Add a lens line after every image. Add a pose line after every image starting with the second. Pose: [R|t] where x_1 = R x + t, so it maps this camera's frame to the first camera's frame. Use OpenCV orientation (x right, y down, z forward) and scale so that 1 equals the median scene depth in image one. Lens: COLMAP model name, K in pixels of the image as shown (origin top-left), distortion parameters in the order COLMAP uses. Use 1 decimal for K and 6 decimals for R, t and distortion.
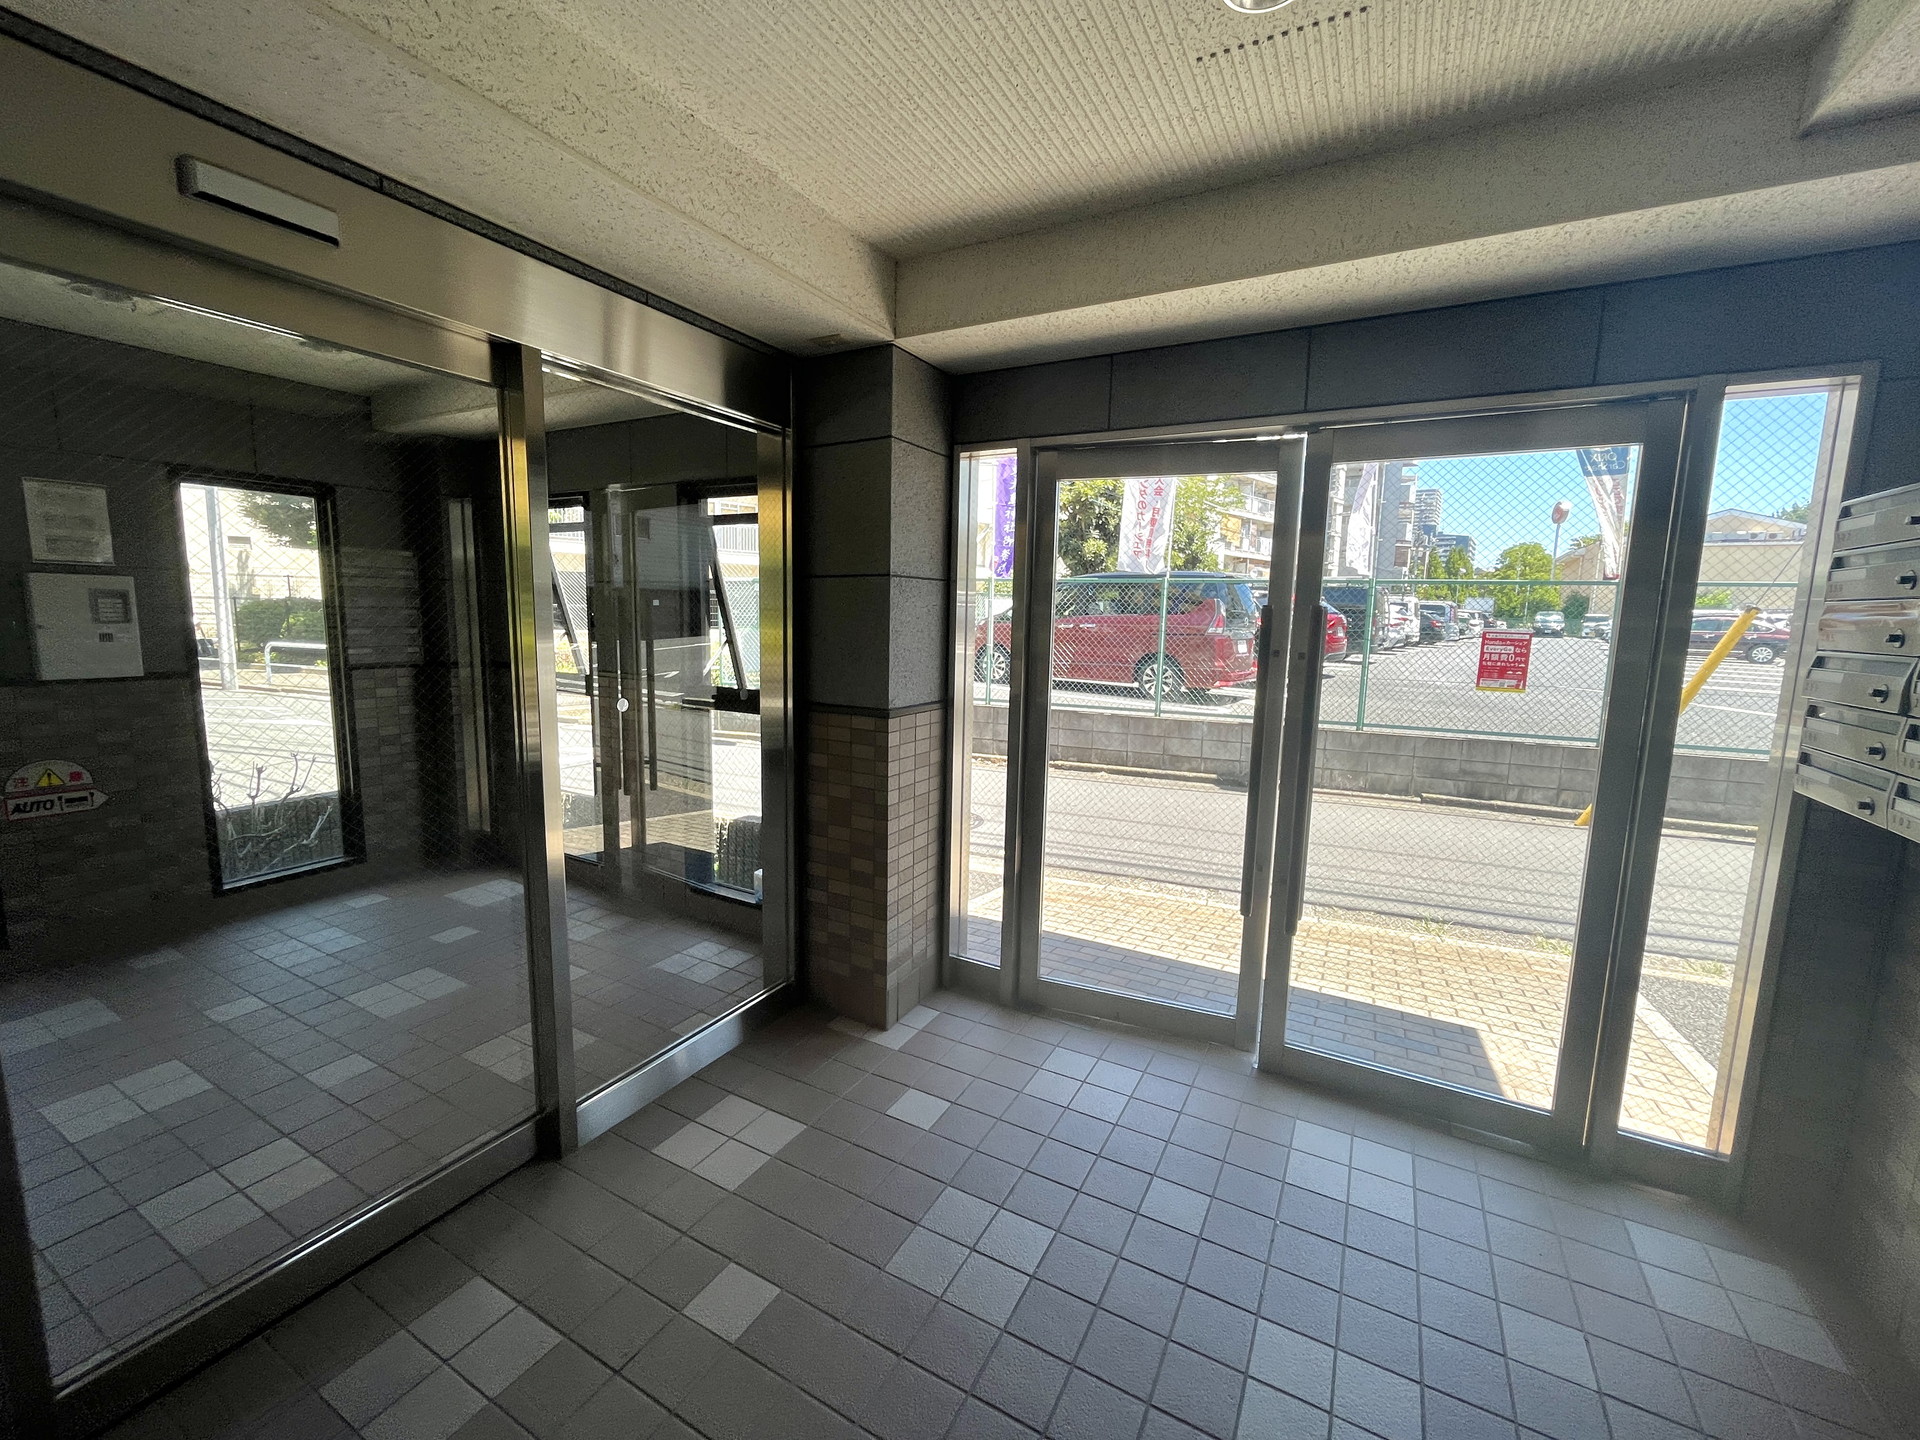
lens RADIAL K [[779.0, 0, 952.9], [0, 779.0, 717.4], [0, 0, 1]] dist [-0.002238, -0.000014]
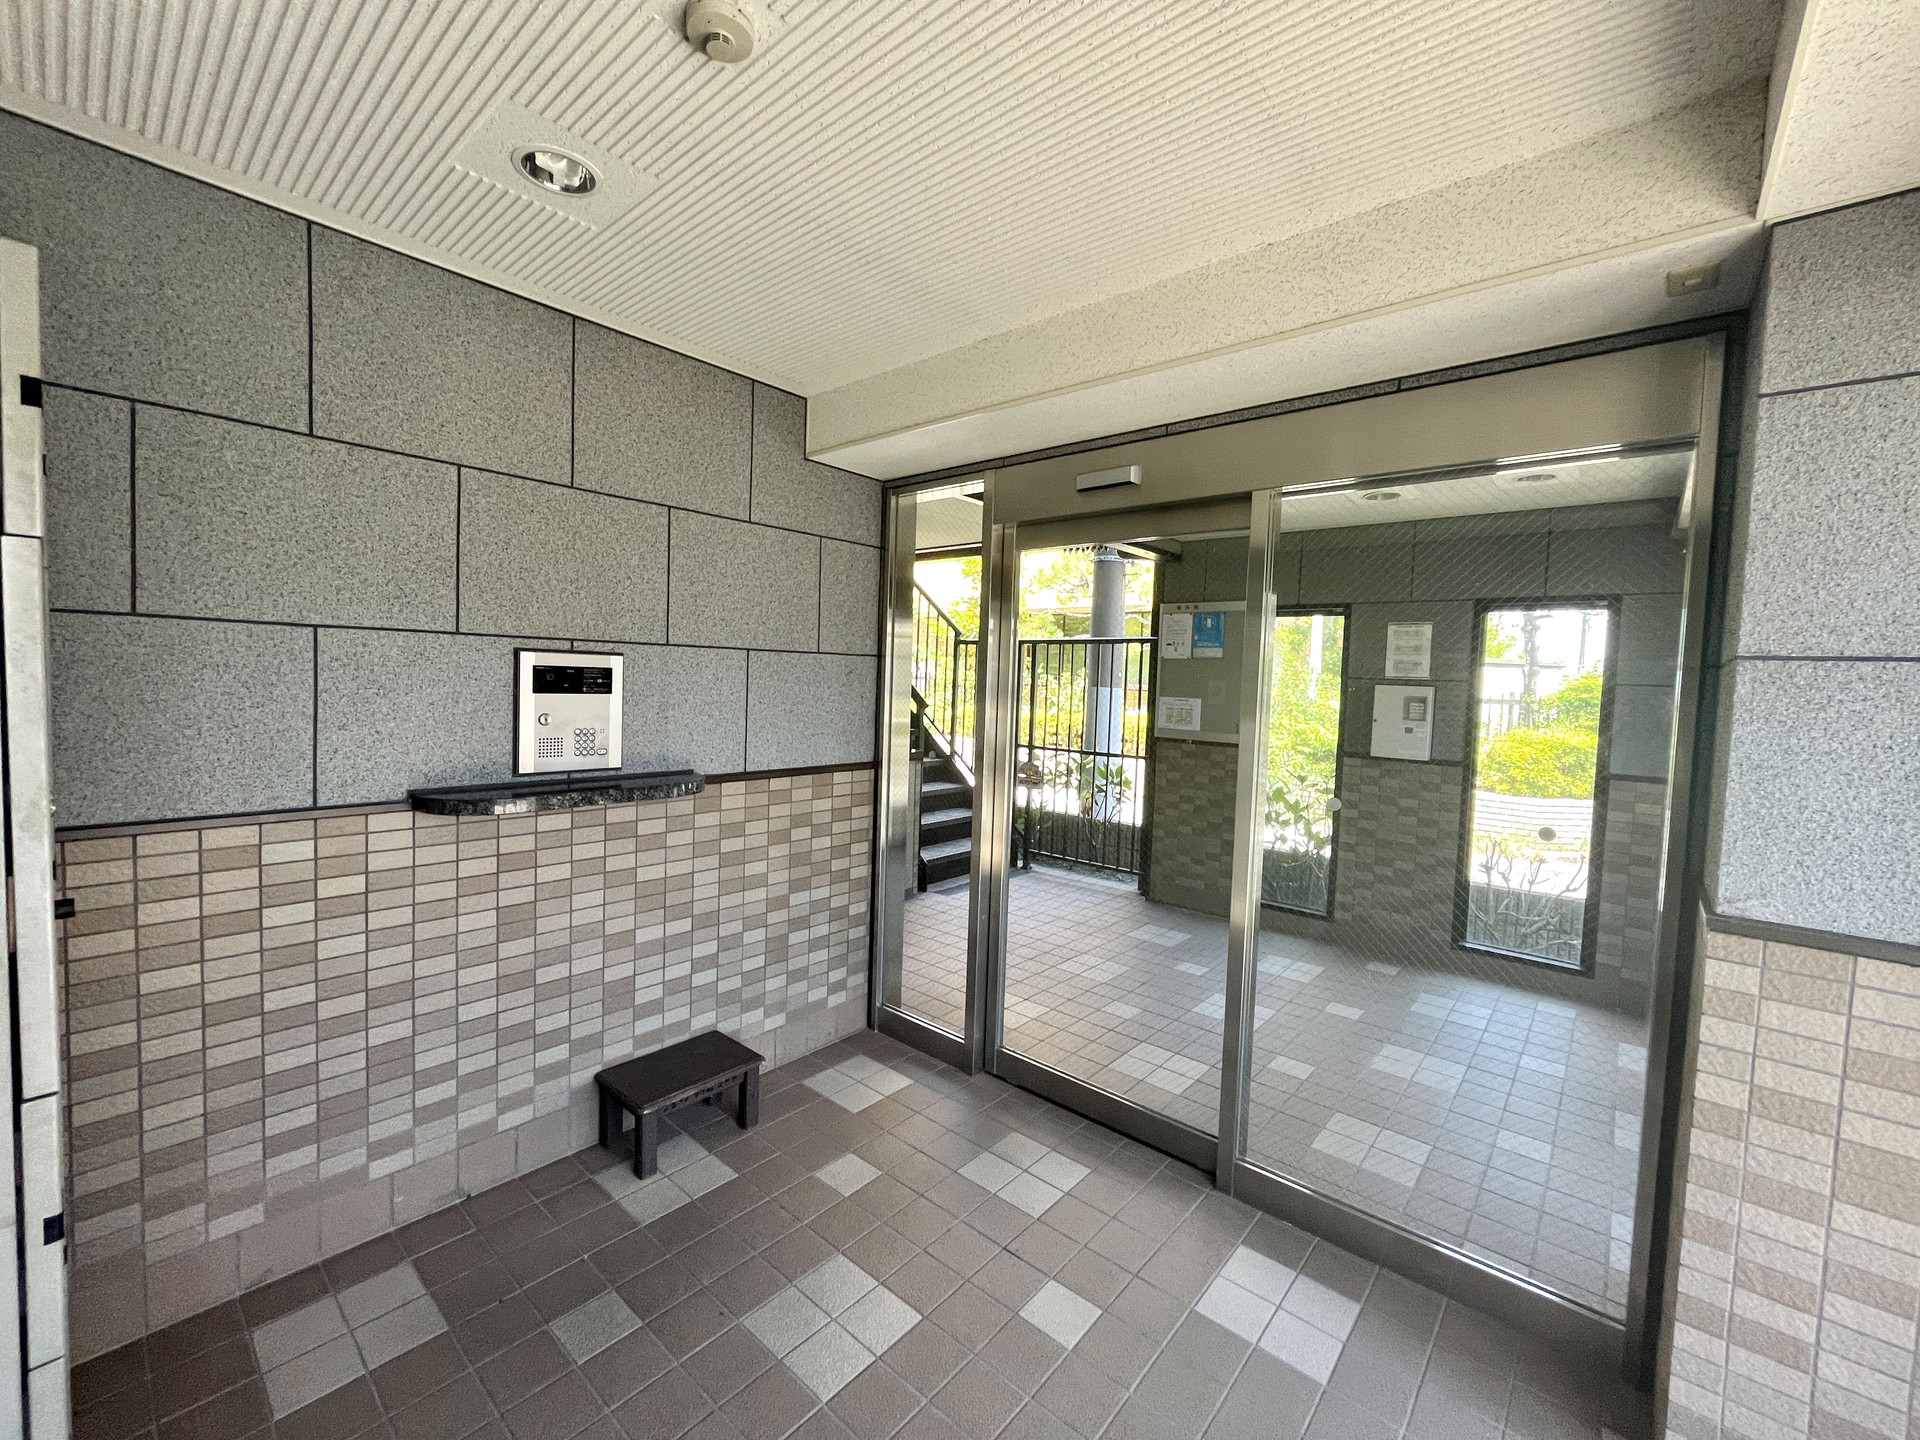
lens RADIAL K [[779.0, 0, 952.3], [0, 779.0, 724.2], [0, 0, 1]] dist [-0.002238, -0.000014]
pose [[-0.220050, 0.031929, -0.974966, 0.447487], [-0.165855, 0.983688, 0.069648, -0.075769], [0.961286, 0.177029, -0.211165, 0.508086]]
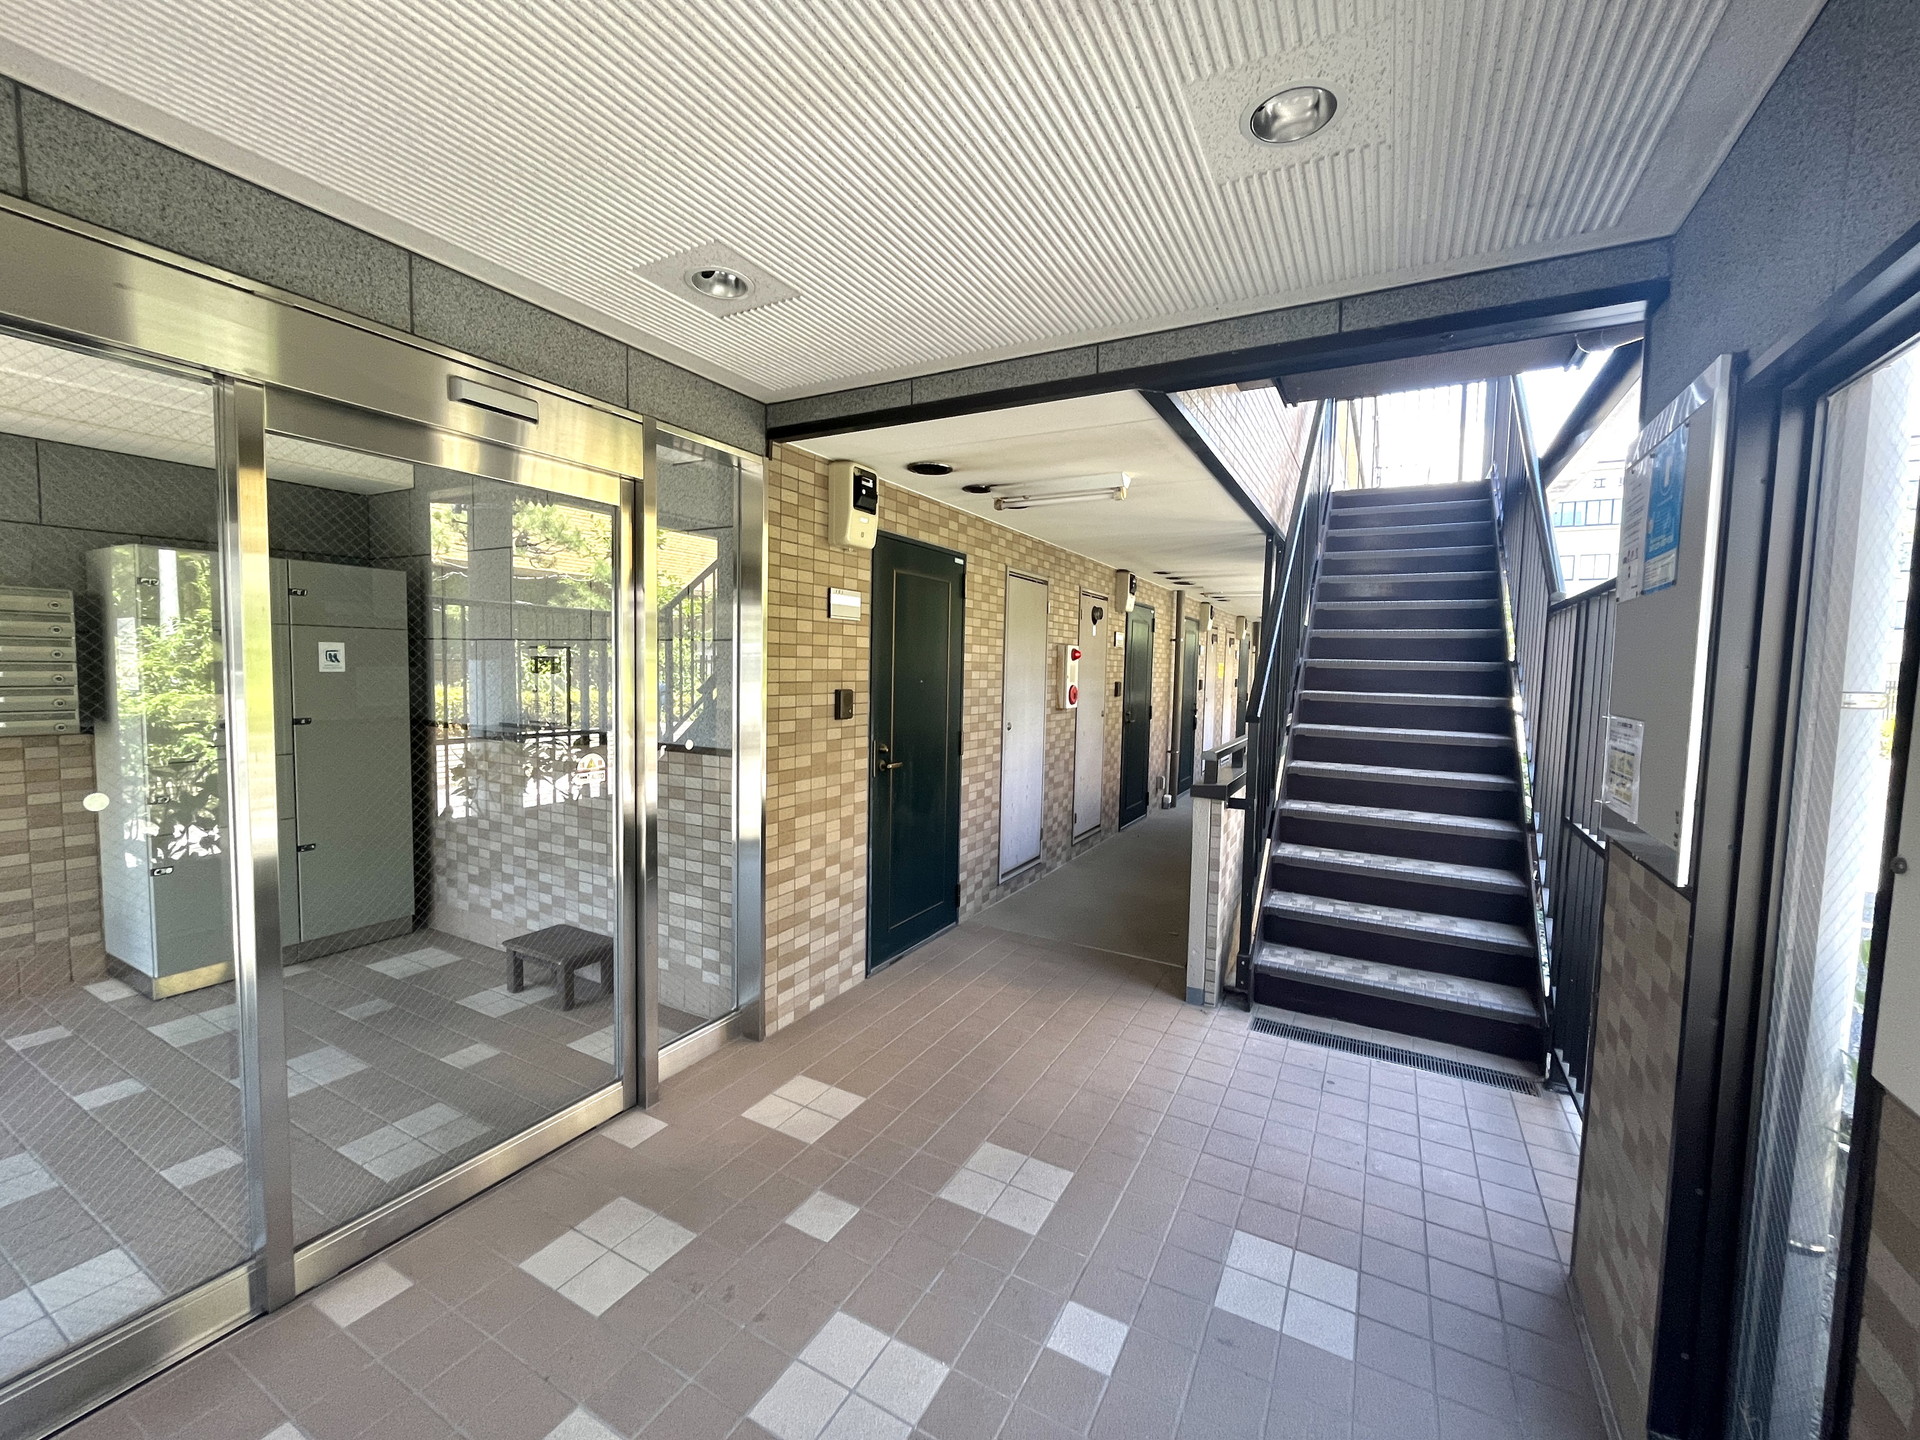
lens RADIAL K [[779.0, 0, 968.1], [0, 779.0, 717.4], [0, 0, 1]] dist [-0.002238, -0.000014]
pose [[-0.998941, -0.045929, -0.002549, -0.839511], [-0.045545, 0.979773, 0.194861, -0.182132], [-0.006452, 0.194771, -0.980828, 1.165606]]
